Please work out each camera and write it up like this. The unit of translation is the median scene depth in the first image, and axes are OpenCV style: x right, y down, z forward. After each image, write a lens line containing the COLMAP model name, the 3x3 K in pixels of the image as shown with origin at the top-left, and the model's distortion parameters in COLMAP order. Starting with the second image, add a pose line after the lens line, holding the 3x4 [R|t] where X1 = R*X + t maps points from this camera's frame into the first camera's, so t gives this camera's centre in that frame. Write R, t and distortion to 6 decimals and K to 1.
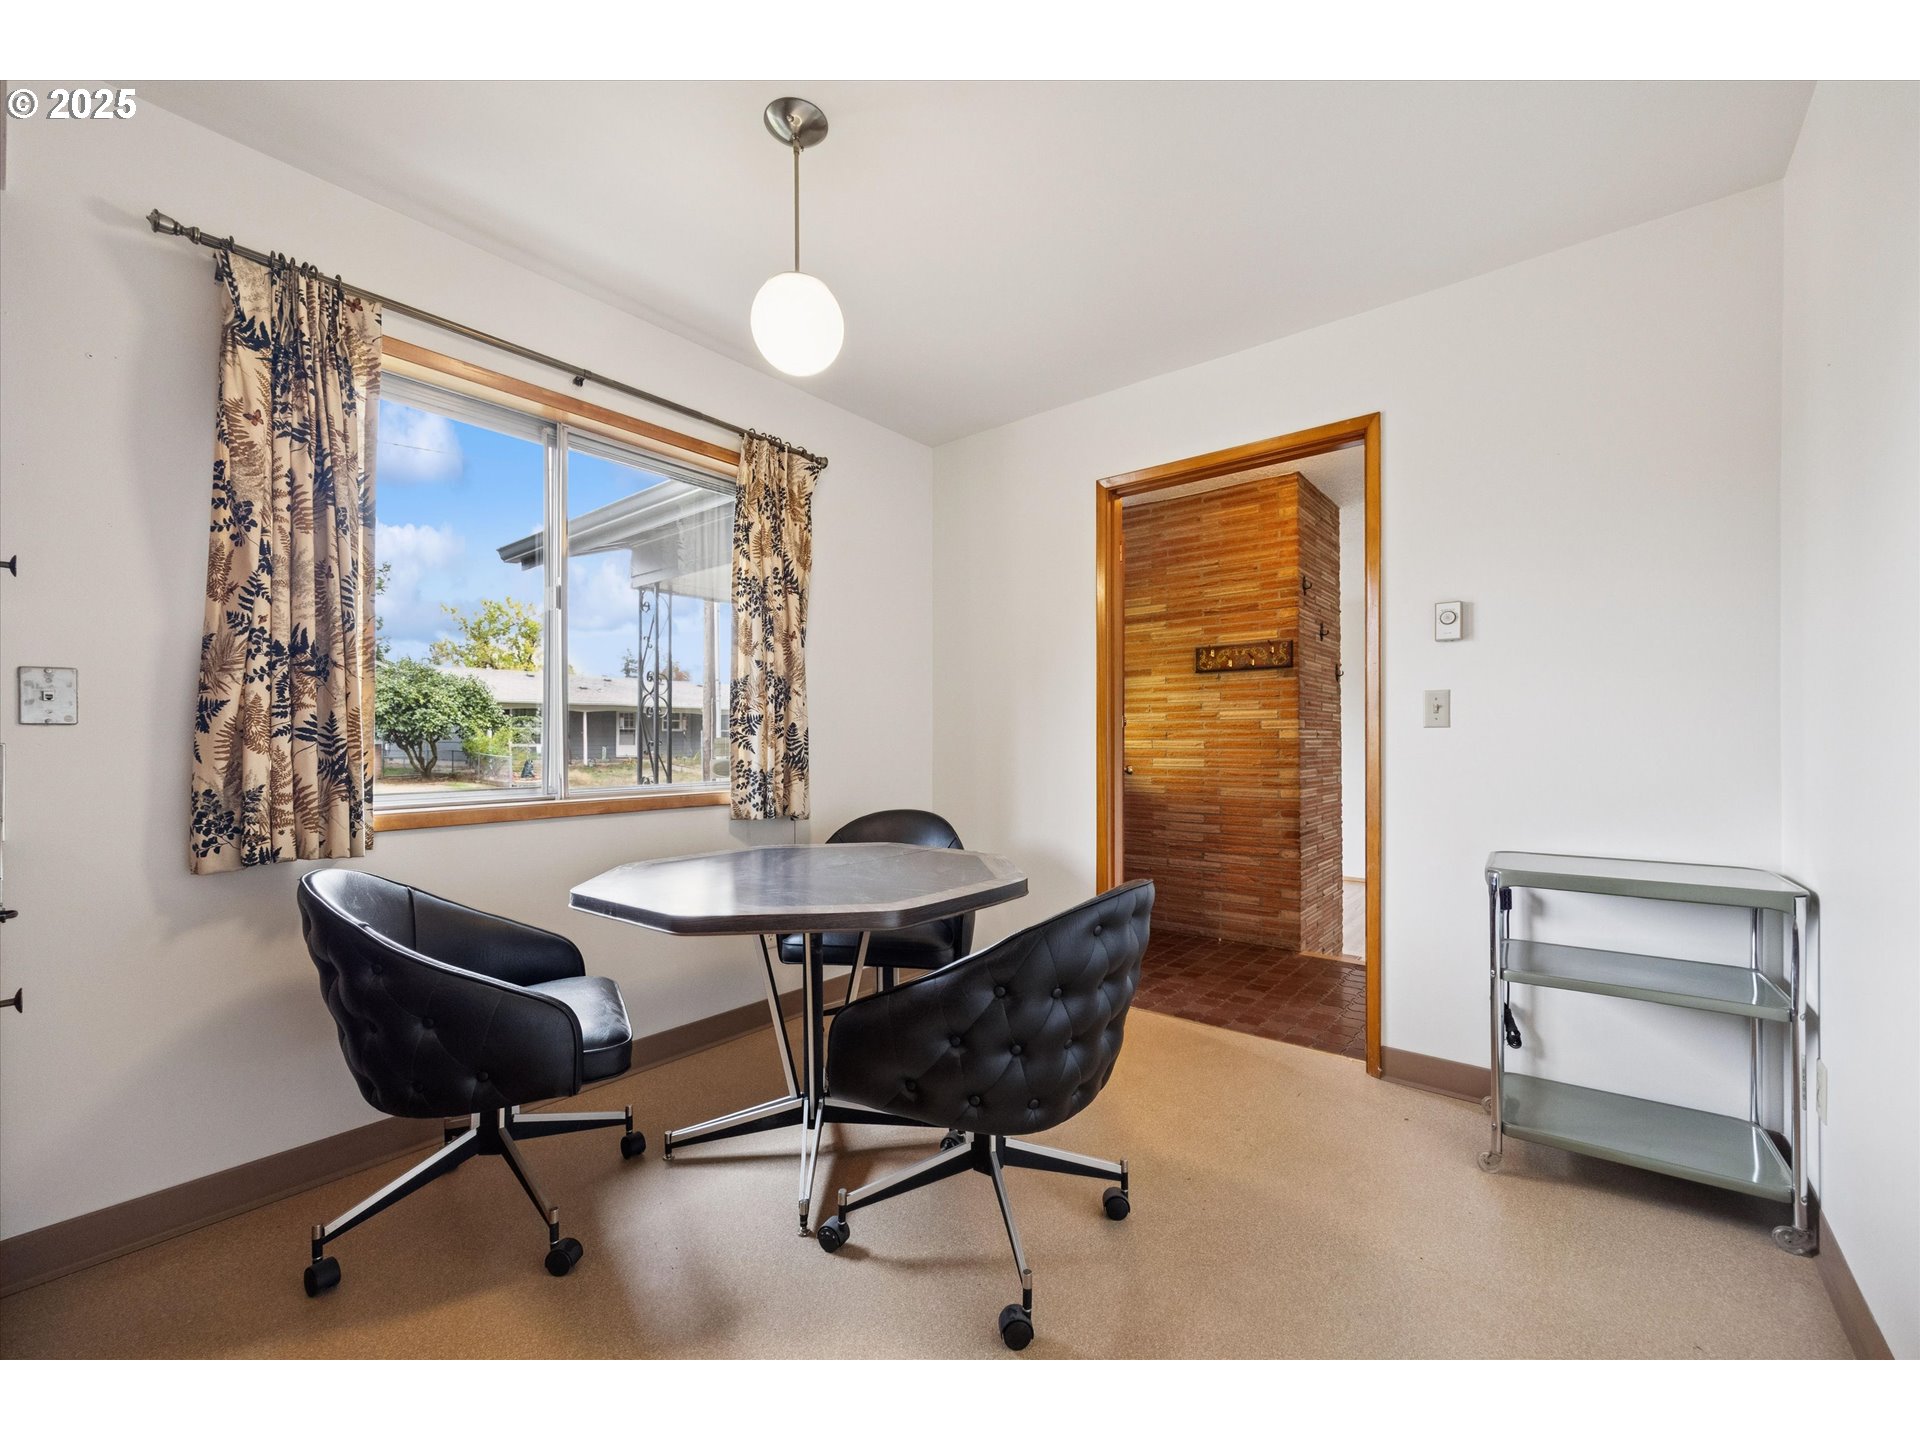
lens RADIAL K [[754.2, 0, 976.3], [0, 754.2, 743.5], [0, 0, 1]] dist [-0.013285, -0.000130]
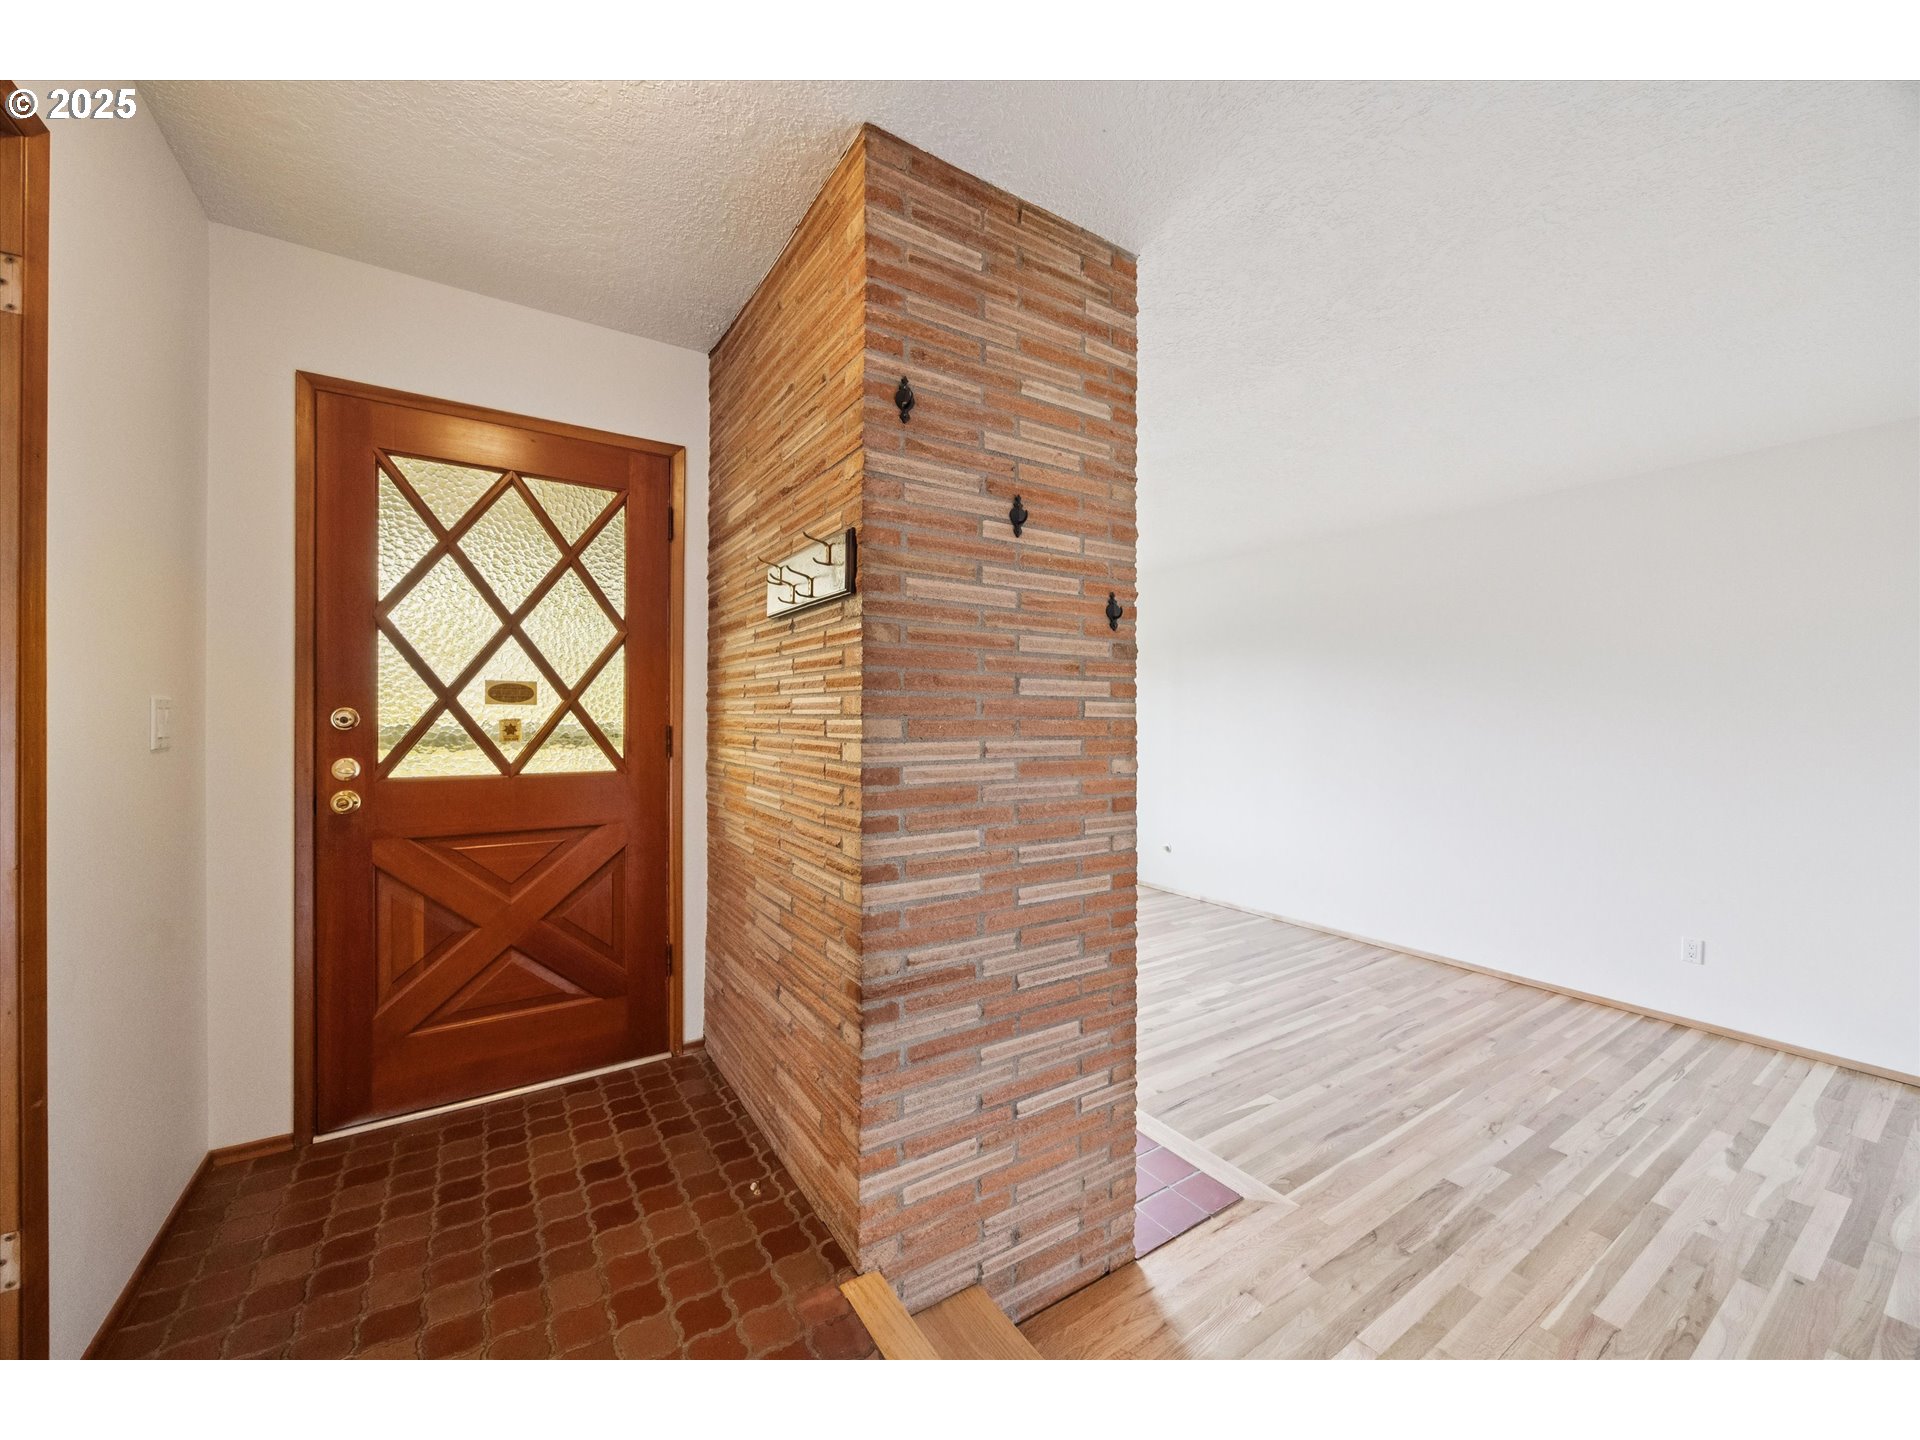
lens RADIAL K [[735.7, 0, 956.8], [0, 735.7, 716.2], [0, 0, 1]] dist [-0.006488, 0.001302]
pose [[0.950502, 0.004465, -0.310685, 0.564767], [-0.004445, 0.999990, 0.000772, -0.031370], [0.310686, 0.000647, 0.950513, 0.587042]]
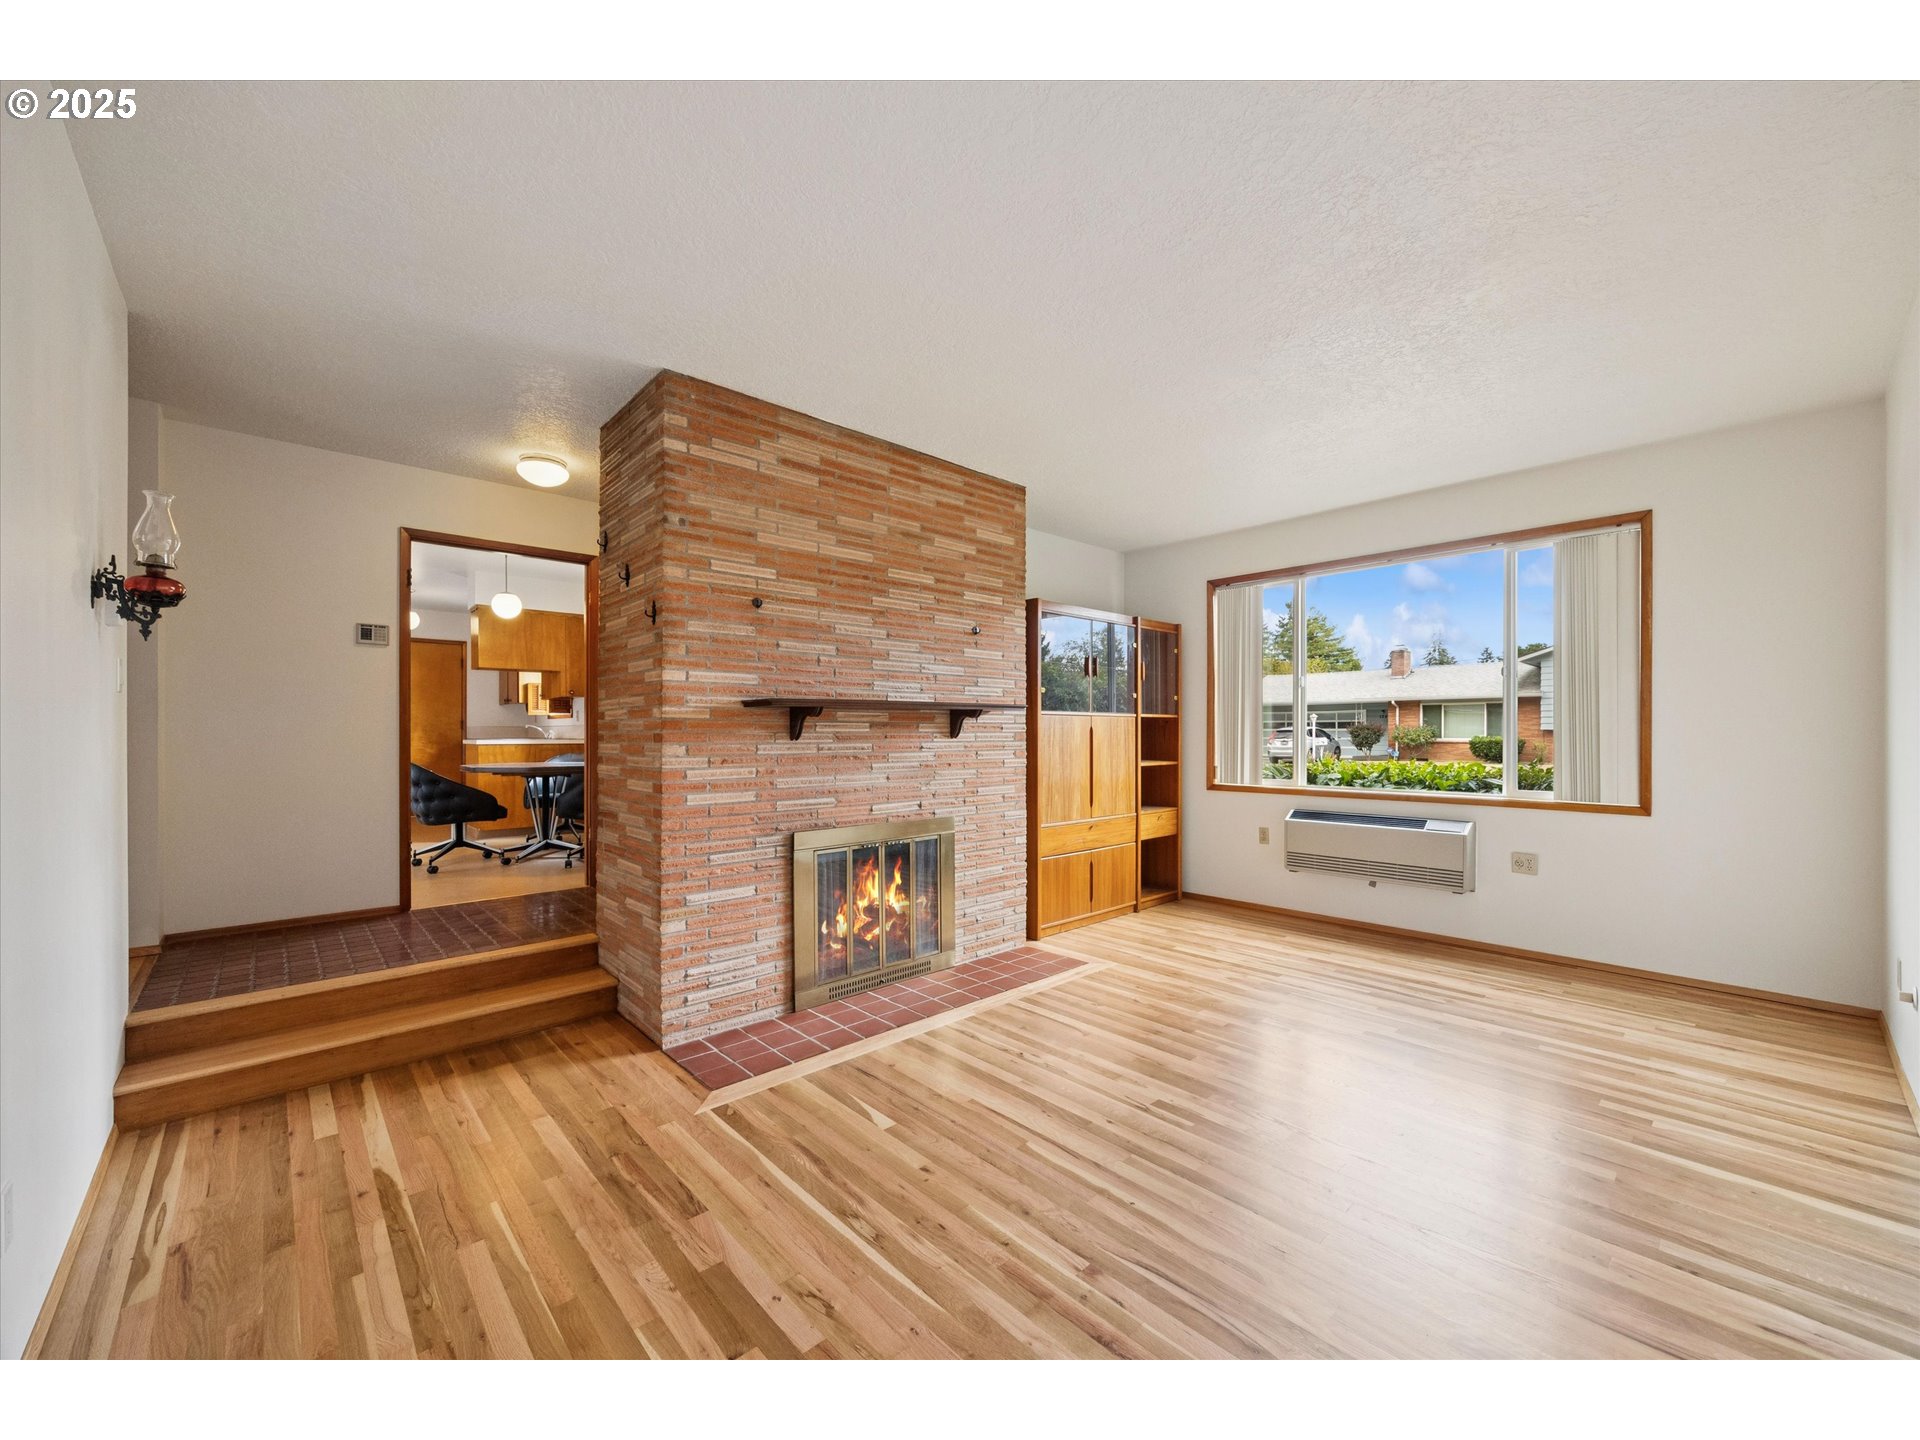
lens RADIAL K [[735.7, 0, 978.1], [0, 735.7, 733.8], [0, 0, 1]] dist [-0.006488, 0.001302]
pose [[-0.128947, -0.000430, -0.991651, 1.230198], [-0.001726, 0.999998, -0.000209, 0.023736], [0.991650, 0.001685, -0.128948, 1.529073]]
